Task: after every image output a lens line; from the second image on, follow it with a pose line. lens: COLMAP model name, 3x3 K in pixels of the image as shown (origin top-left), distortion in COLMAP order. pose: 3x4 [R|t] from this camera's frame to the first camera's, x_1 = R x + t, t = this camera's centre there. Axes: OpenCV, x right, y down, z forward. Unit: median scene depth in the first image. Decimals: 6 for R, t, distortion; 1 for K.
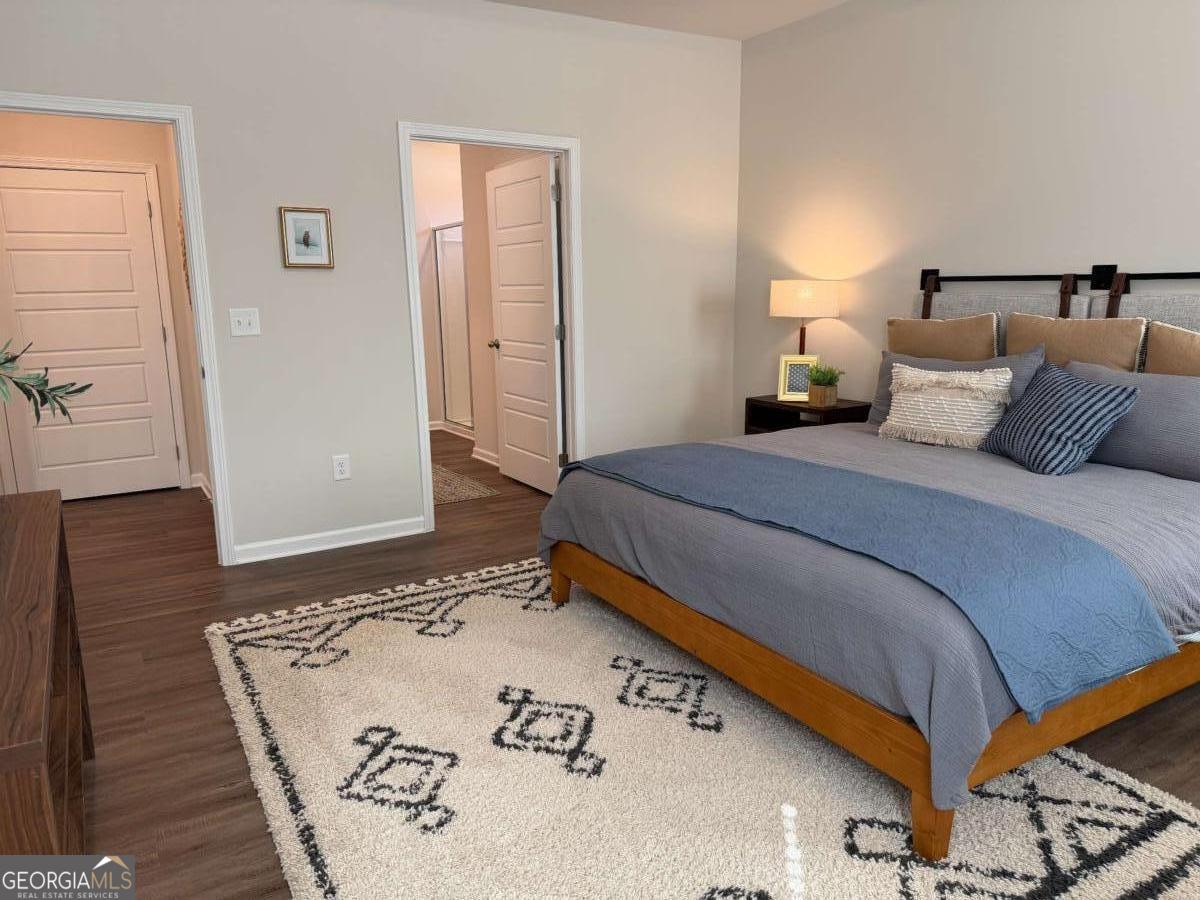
lens RADIAL K [[845.6, 0, 605.8], [0, 845.6, 442.0], [0, 0, 1]] dist [0.022072, -0.040610]
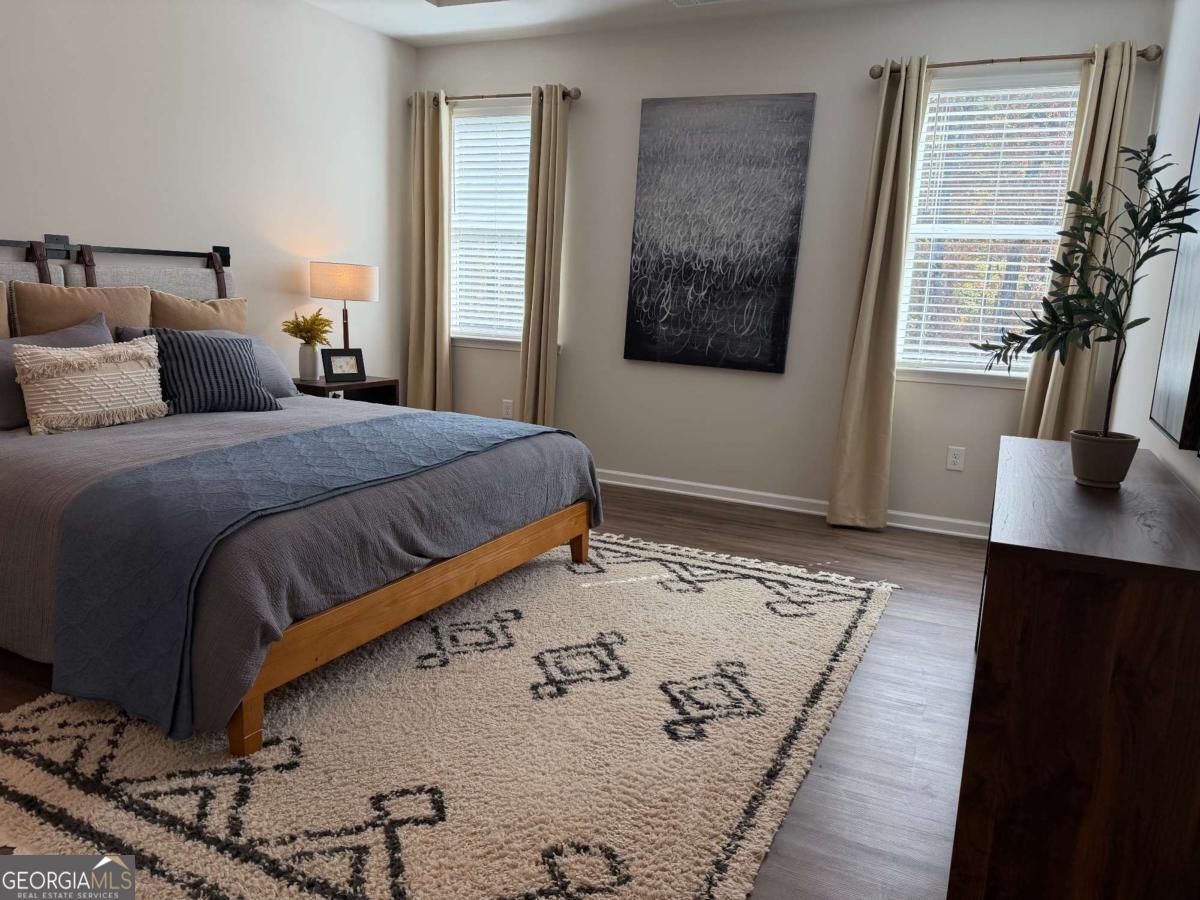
lens RADIAL K [[845.6, 0, 609.4], [0, 845.6, 461.4], [0, 0, 1]] dist [0.022072, -0.040610]
pose [[-0.543919, -0.175264, 0.820631, -0.841437], [0.132757, 0.947656, 0.290385, -0.198560], [-0.828570, 0.266890, -0.492181, 1.288847]]
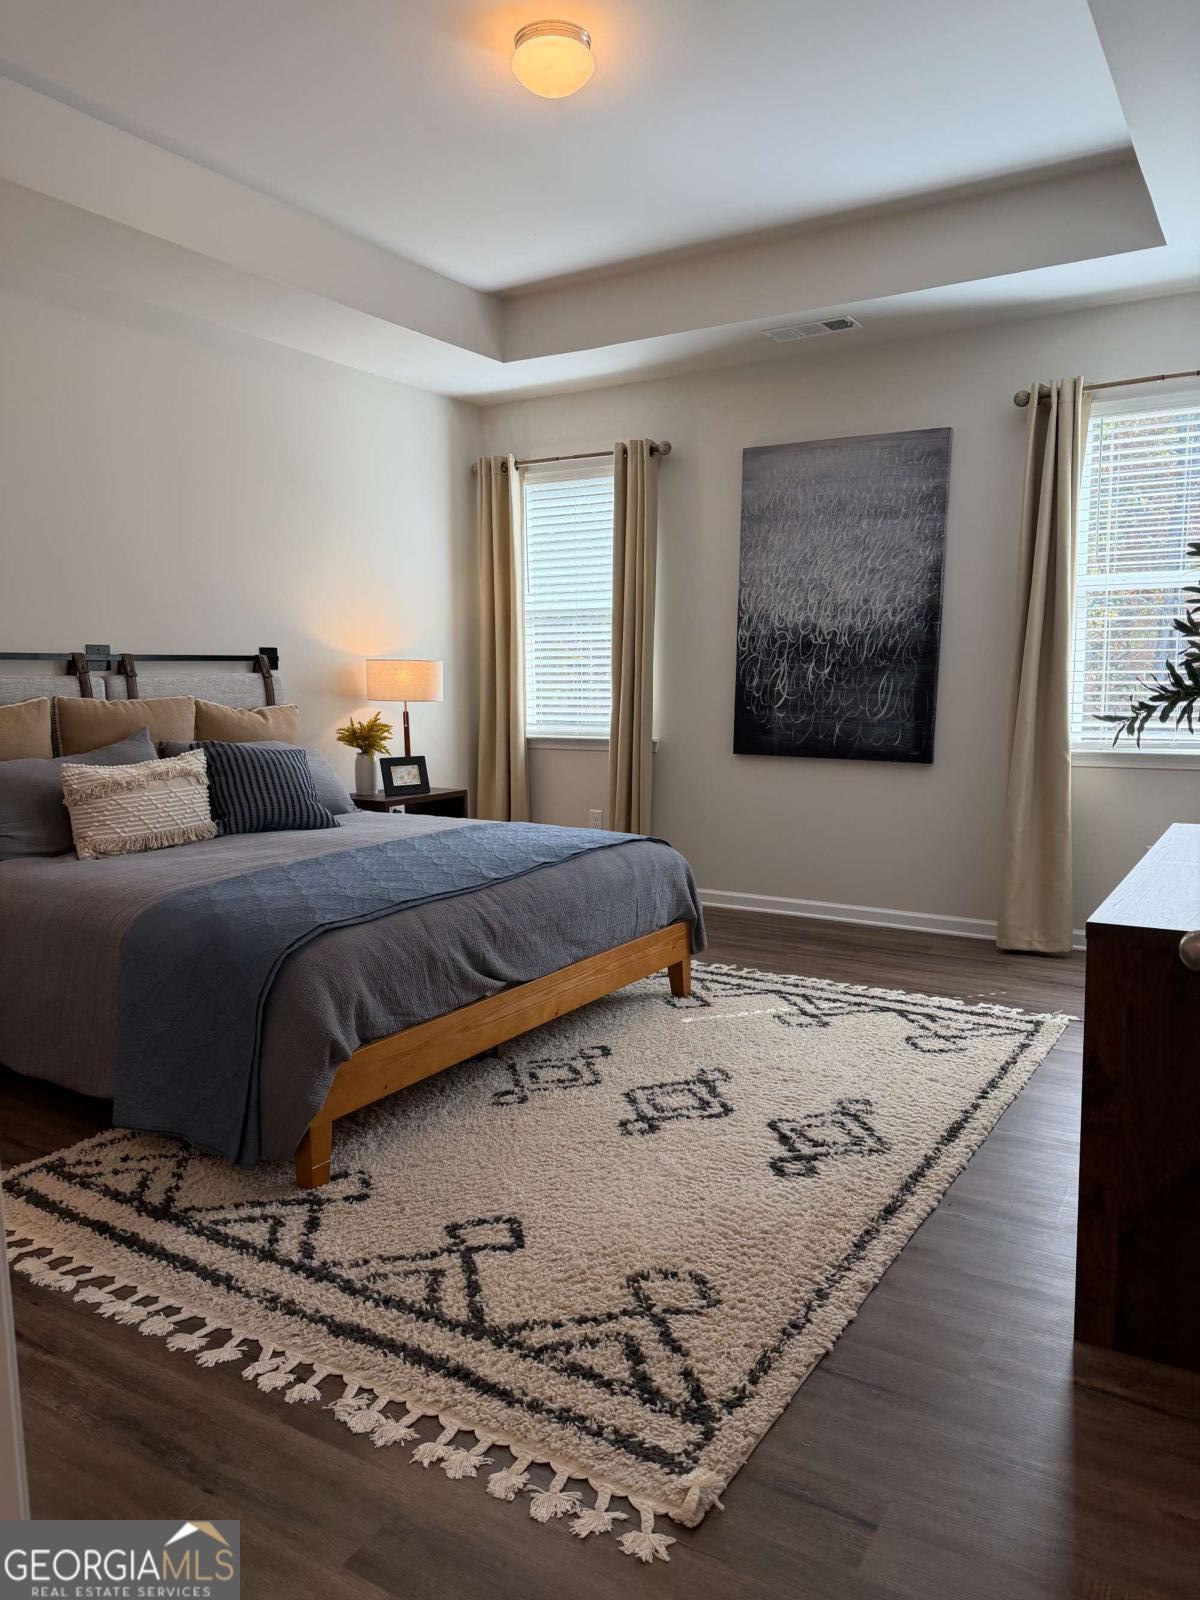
lens RADIAL K [[1127.4, 0, 608.3], [0, 1127.4, 800.6], [0, 0, 1]] dist [0.022072, -0.040610]
pose [[-0.445703, -0.083951, 0.891236, -1.015376], [0.192665, 0.963265, 0.187087, -0.212942], [-0.874202, 0.255095, -0.413156, 1.349049]]
